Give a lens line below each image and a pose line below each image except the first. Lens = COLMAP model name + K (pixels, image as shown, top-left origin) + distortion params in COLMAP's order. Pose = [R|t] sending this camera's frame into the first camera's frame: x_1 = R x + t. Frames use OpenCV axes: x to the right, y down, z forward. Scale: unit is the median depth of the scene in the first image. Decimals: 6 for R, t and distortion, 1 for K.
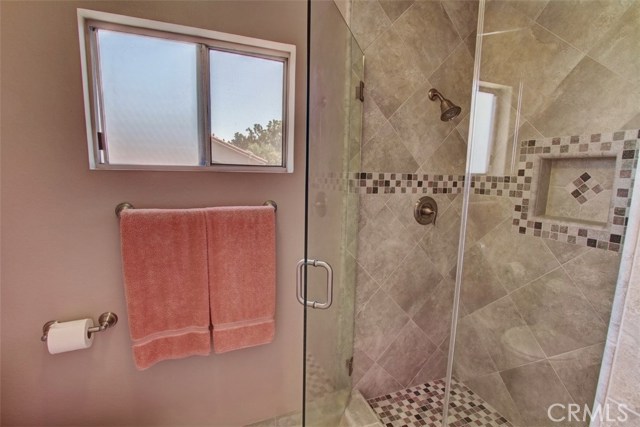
lens RADIAL K [[296.4, 0, 321.0], [0, 296.4, 215.4], [0, 0, 1]] dist [-0.012880, 0.000273]
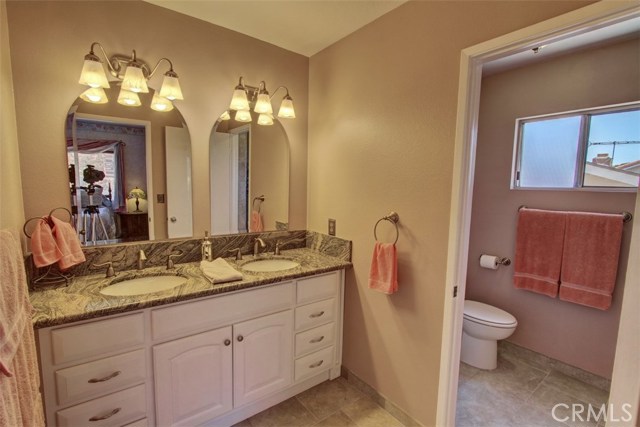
lens RADIAL K [[296.4, 0, 321.0], [0, 296.4, 215.4], [0, 0, 1]] dist [-0.012880, 0.000273]
pose [[0.281513, 0.083948, -0.955878, 0.835856], [-0.153646, 0.987256, 0.041454, 0.144649], [0.947176, 0.135197, 0.290824, -0.848164]]
